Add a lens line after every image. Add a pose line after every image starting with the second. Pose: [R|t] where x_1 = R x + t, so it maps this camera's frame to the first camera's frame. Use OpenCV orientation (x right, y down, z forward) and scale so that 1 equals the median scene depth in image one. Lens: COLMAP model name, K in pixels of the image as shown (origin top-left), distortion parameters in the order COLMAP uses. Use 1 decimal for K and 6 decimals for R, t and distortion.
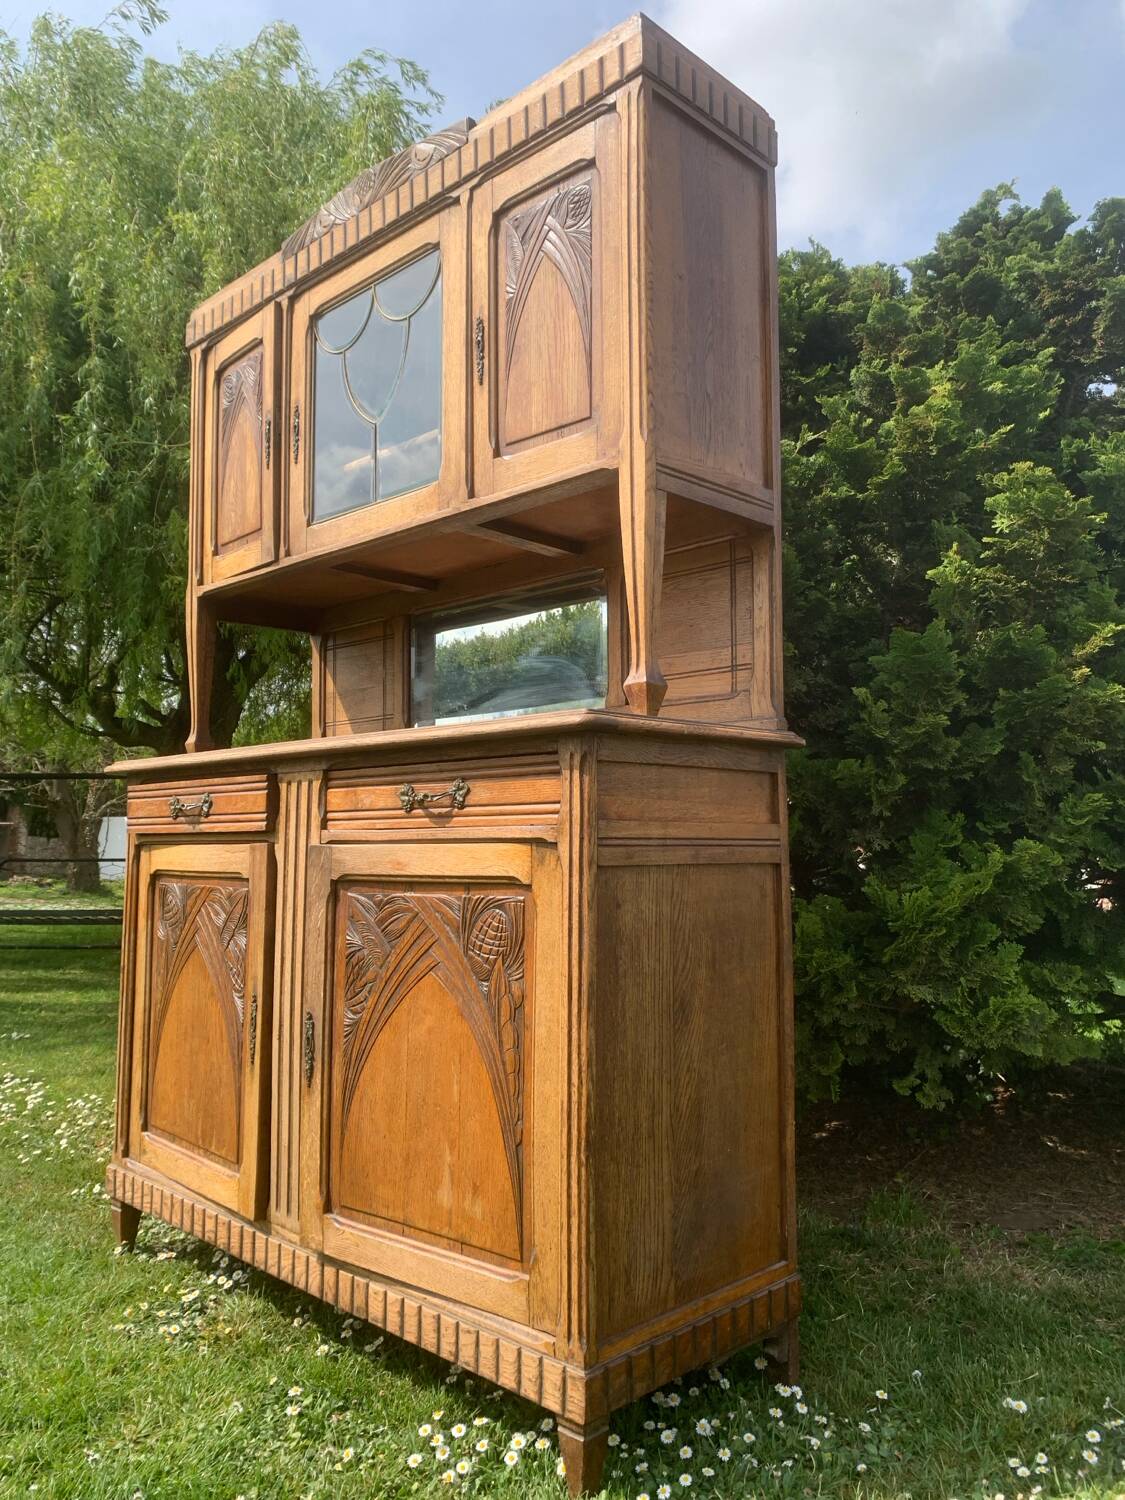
lens RADIAL K [[1148.1, 0, 574.5], [0, 1148.1, 744.1], [0, 0, 1]] dist [0.009383, -0.006160]
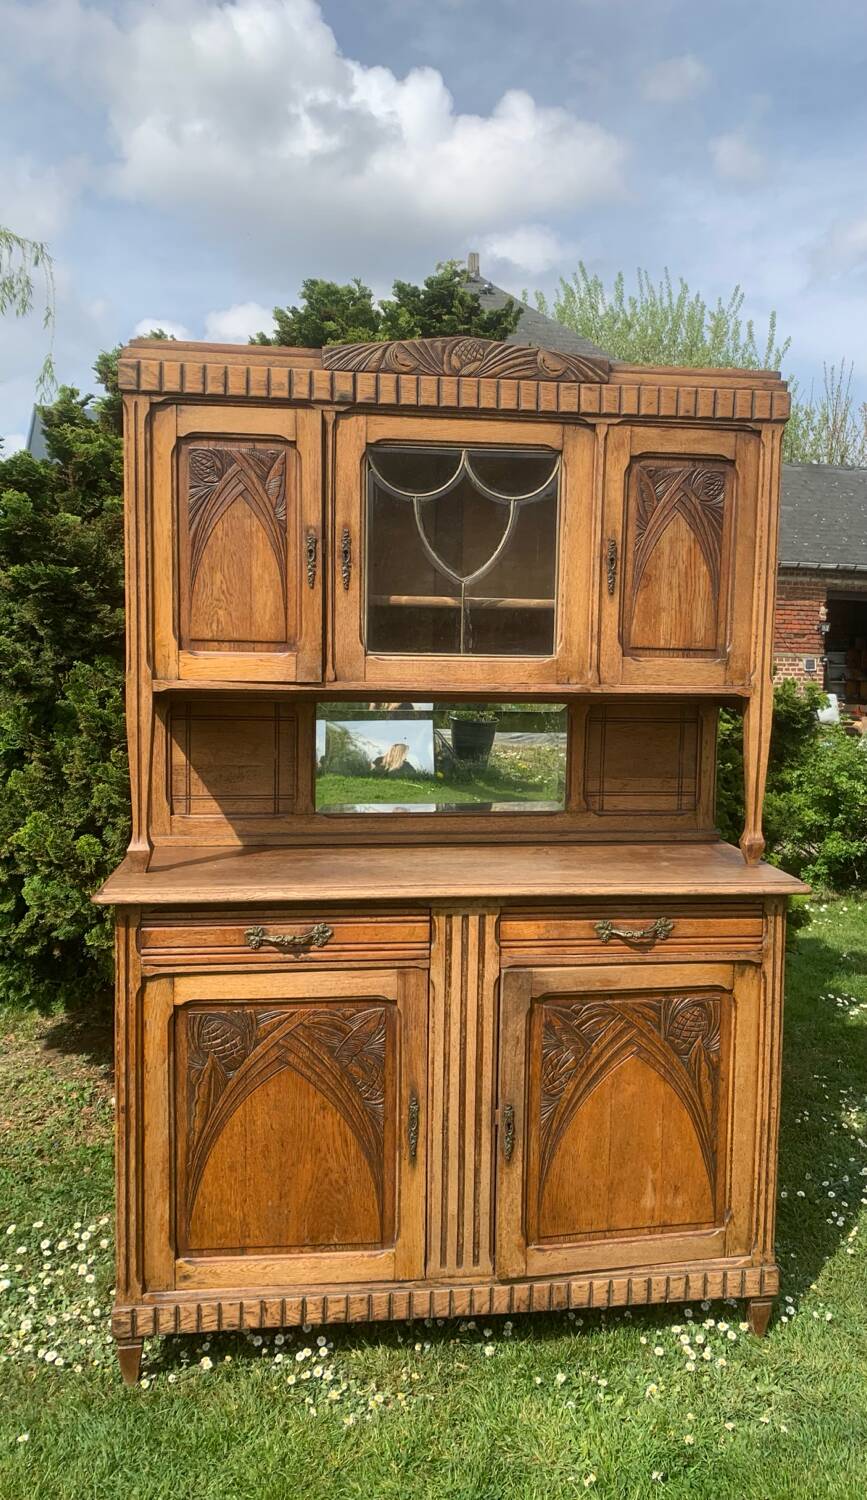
lens RADIAL K [[1161.5, 0, 482.8], [0, 1161.5, 738.3], [0, 0, 1]] dist [0.063278, -0.120292]
pose [[0.609084, -0.056406, 0.791097, -1.261537], [-0.089034, 0.986300, 0.138874, -0.340497], [-0.788092, -0.155020, 0.595717, 0.343529]]
